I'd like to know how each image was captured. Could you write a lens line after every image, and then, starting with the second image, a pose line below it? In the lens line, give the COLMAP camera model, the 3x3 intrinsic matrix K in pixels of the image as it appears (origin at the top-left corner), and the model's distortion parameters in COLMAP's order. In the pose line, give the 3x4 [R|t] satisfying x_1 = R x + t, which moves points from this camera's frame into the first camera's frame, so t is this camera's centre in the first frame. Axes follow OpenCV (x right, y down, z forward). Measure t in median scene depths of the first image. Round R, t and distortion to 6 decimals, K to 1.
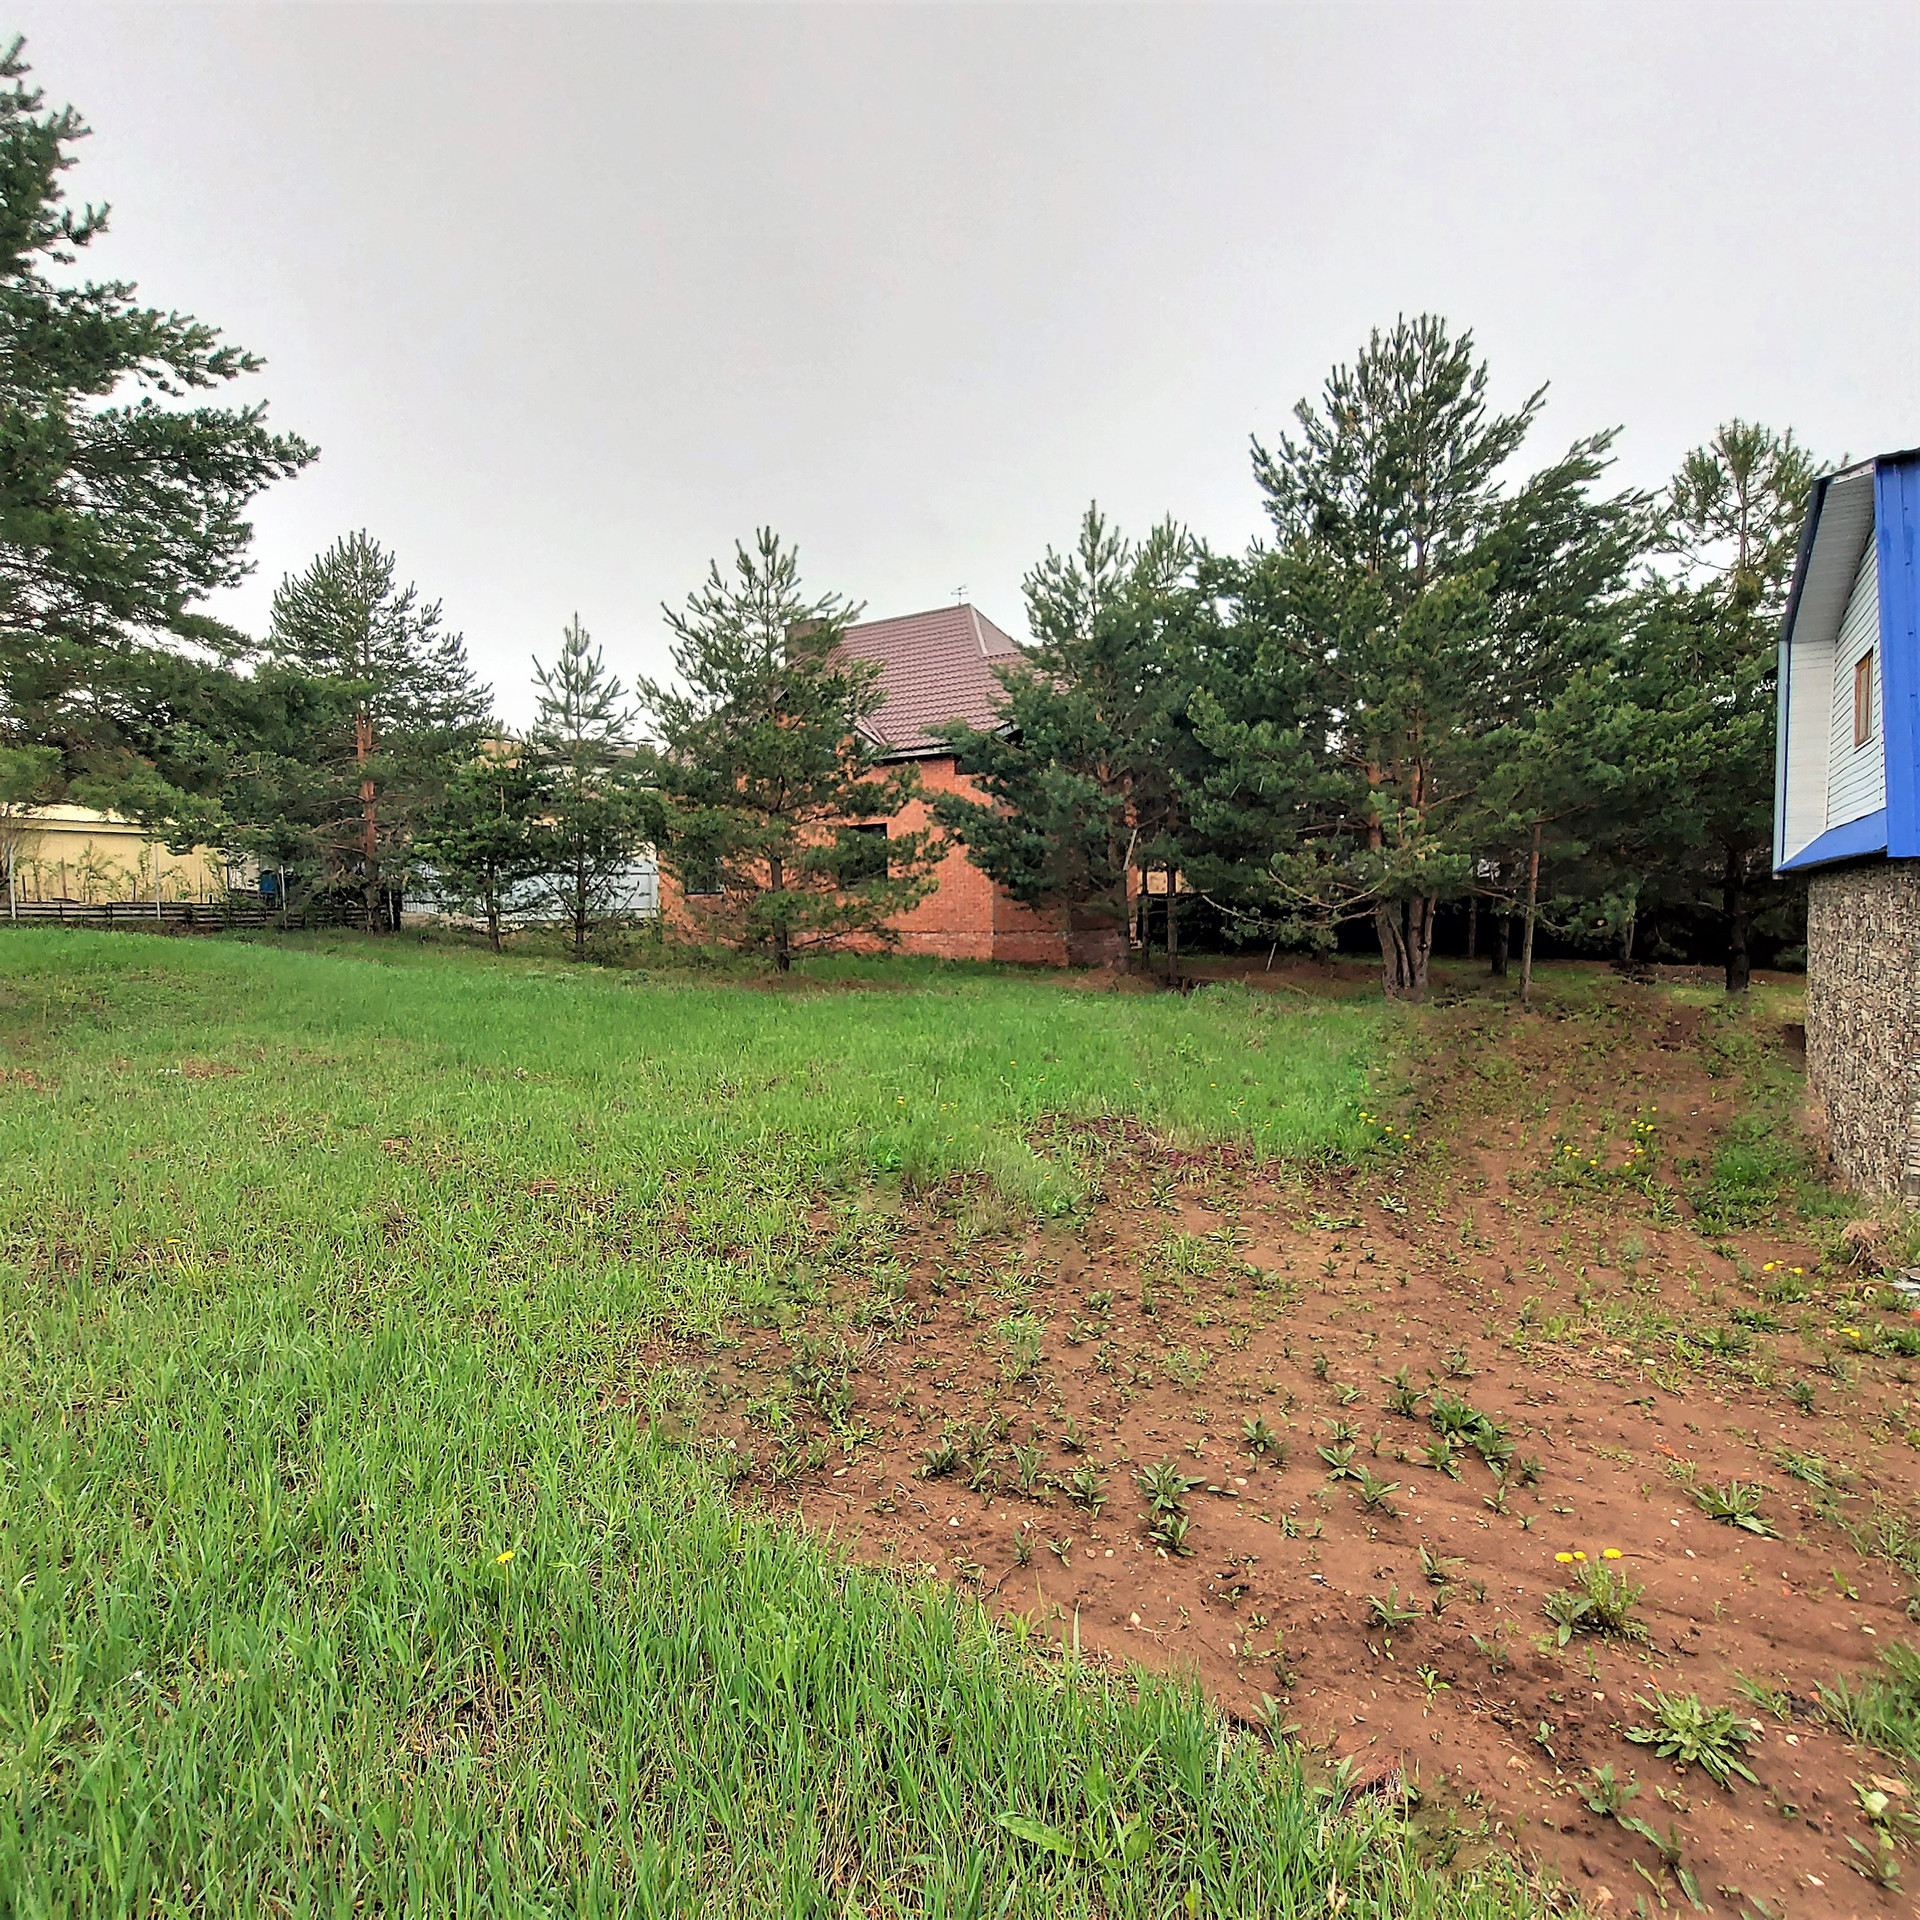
lens RADIAL K [[1021.1, 0, 959.2], [0, 1021.1, 929.8], [0, 0, 1]] dist [-0.016837, -0.002846]
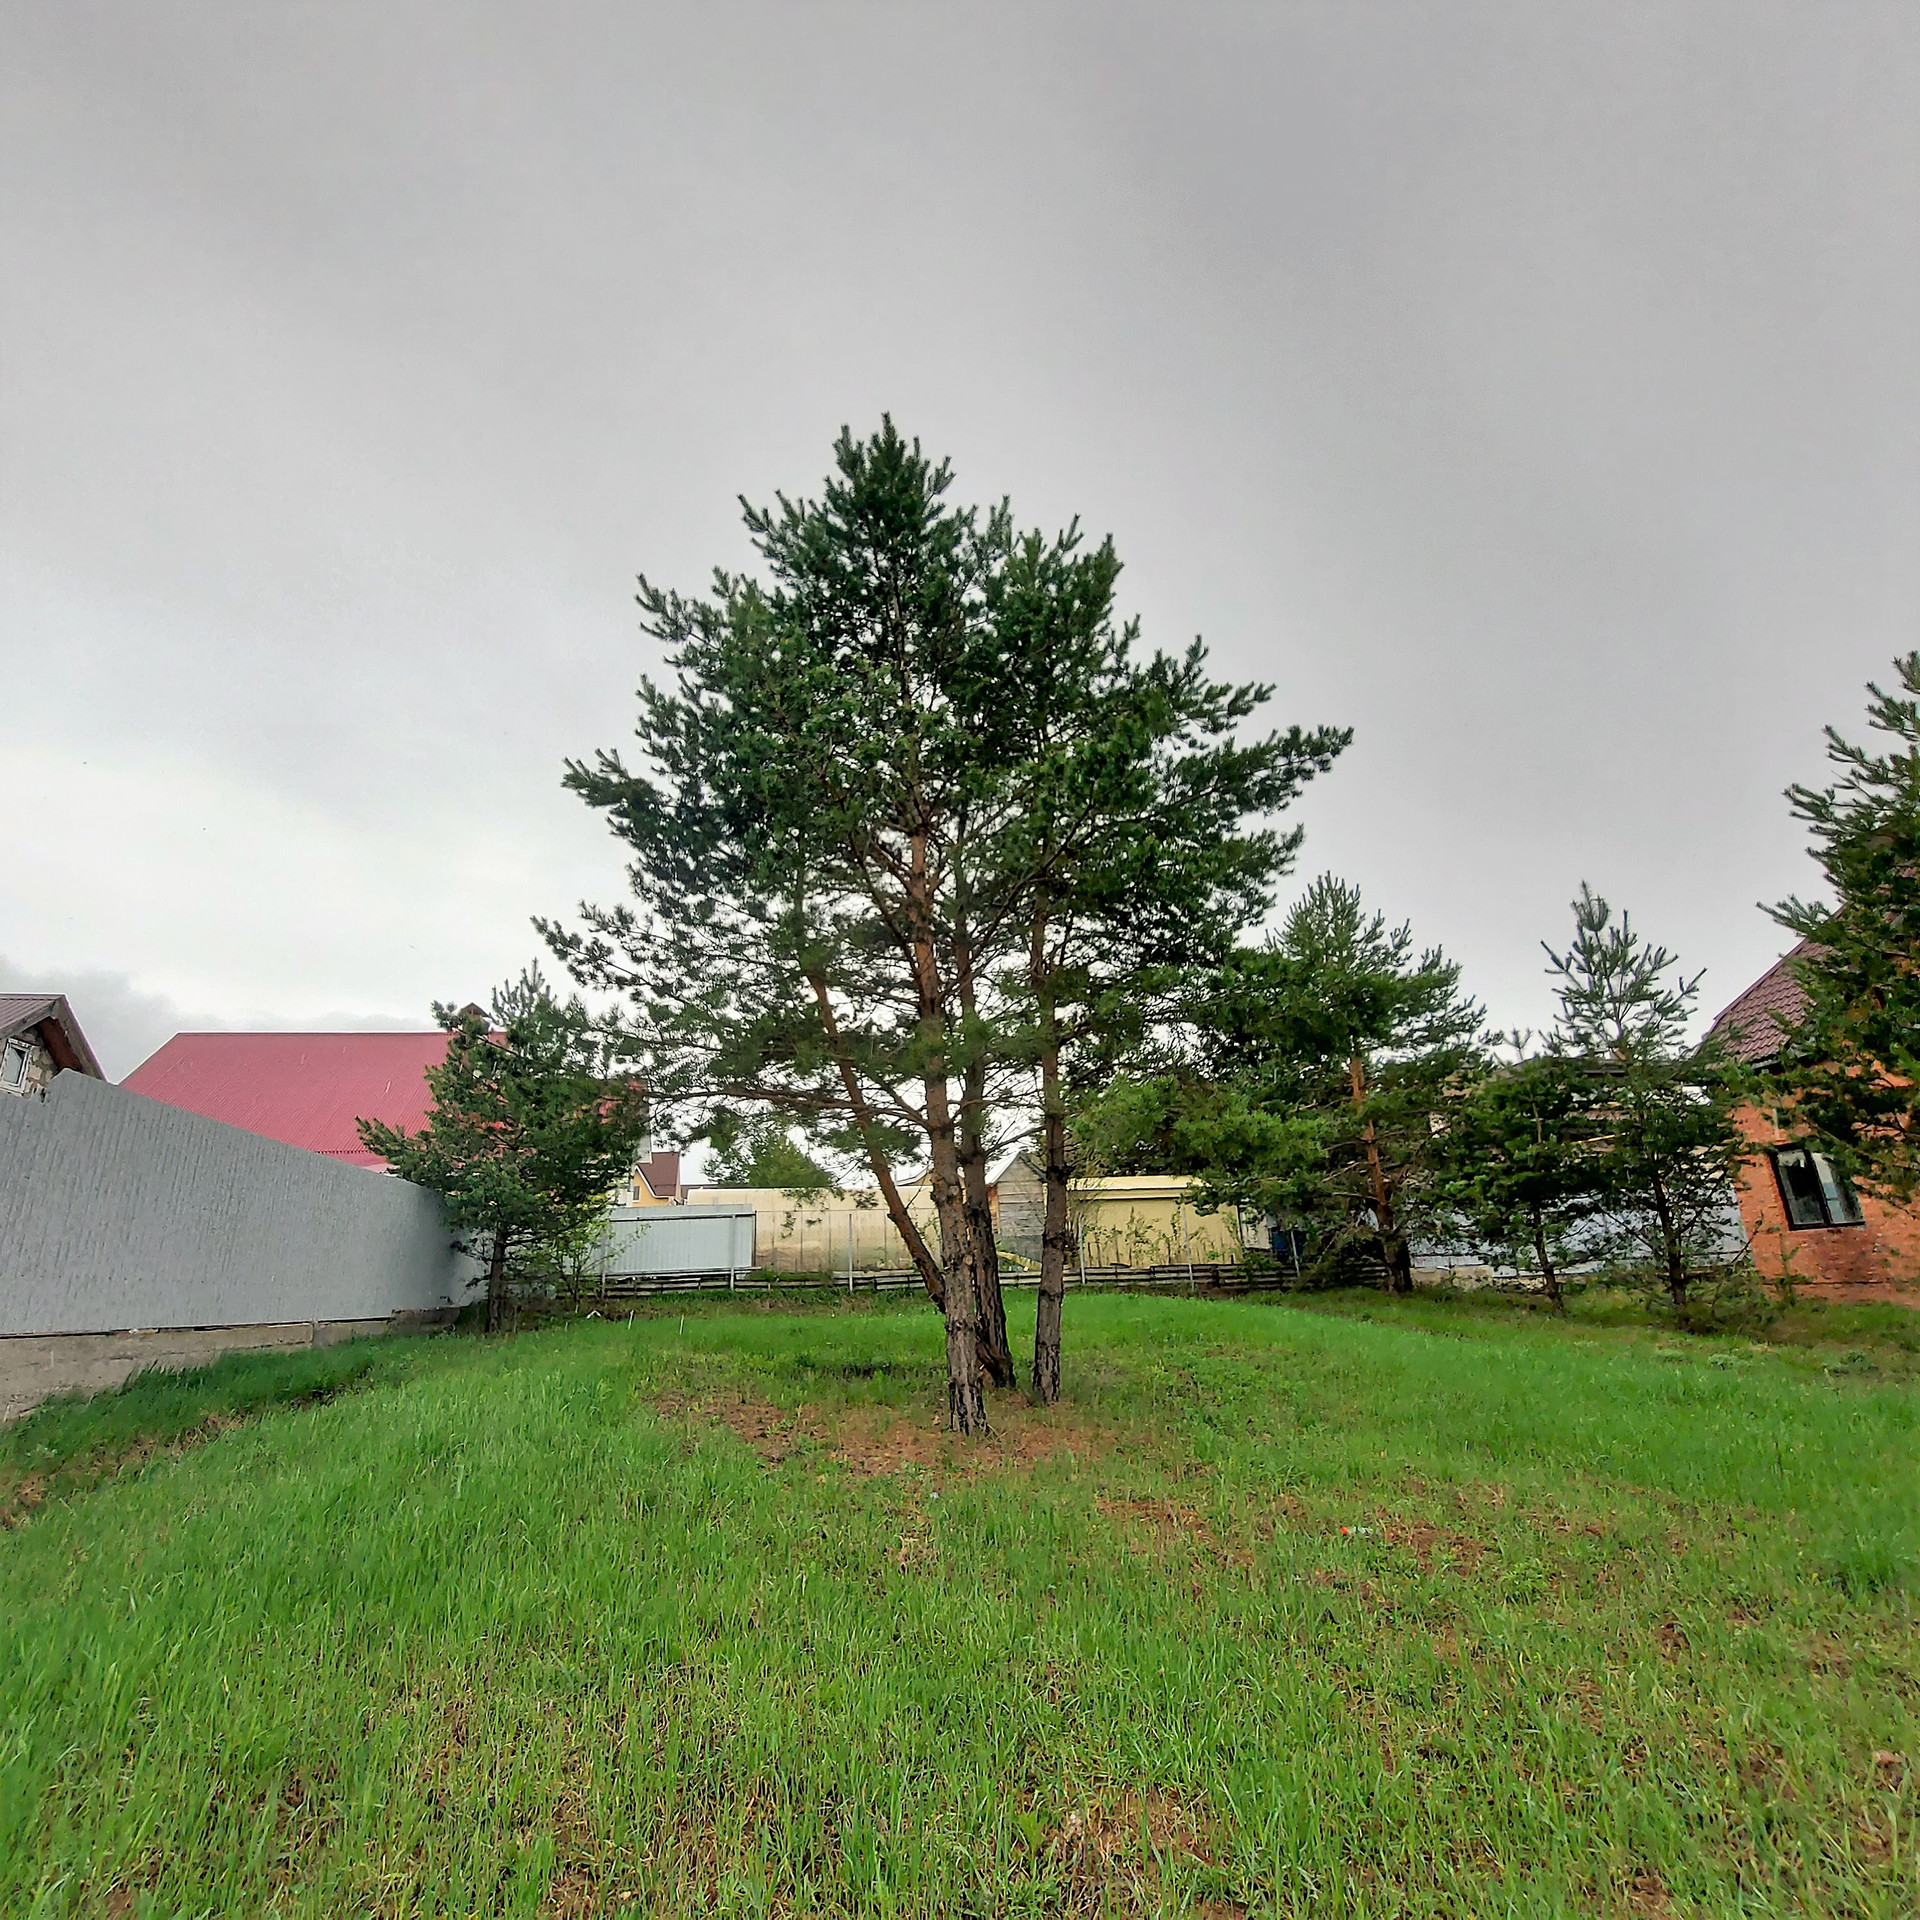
lens RADIAL K [[1004.3, 0, 1000.8], [0, 1004.3, 890.9], [0, 0, 1]] dist [-0.015752, 0.000040]
pose [[0.687610, -0.277903, -0.670792, -0.147146], [0.013474, 0.928579, -0.370890, -0.005268], [0.725955, 0.245989, 0.642245, 0.115898]]
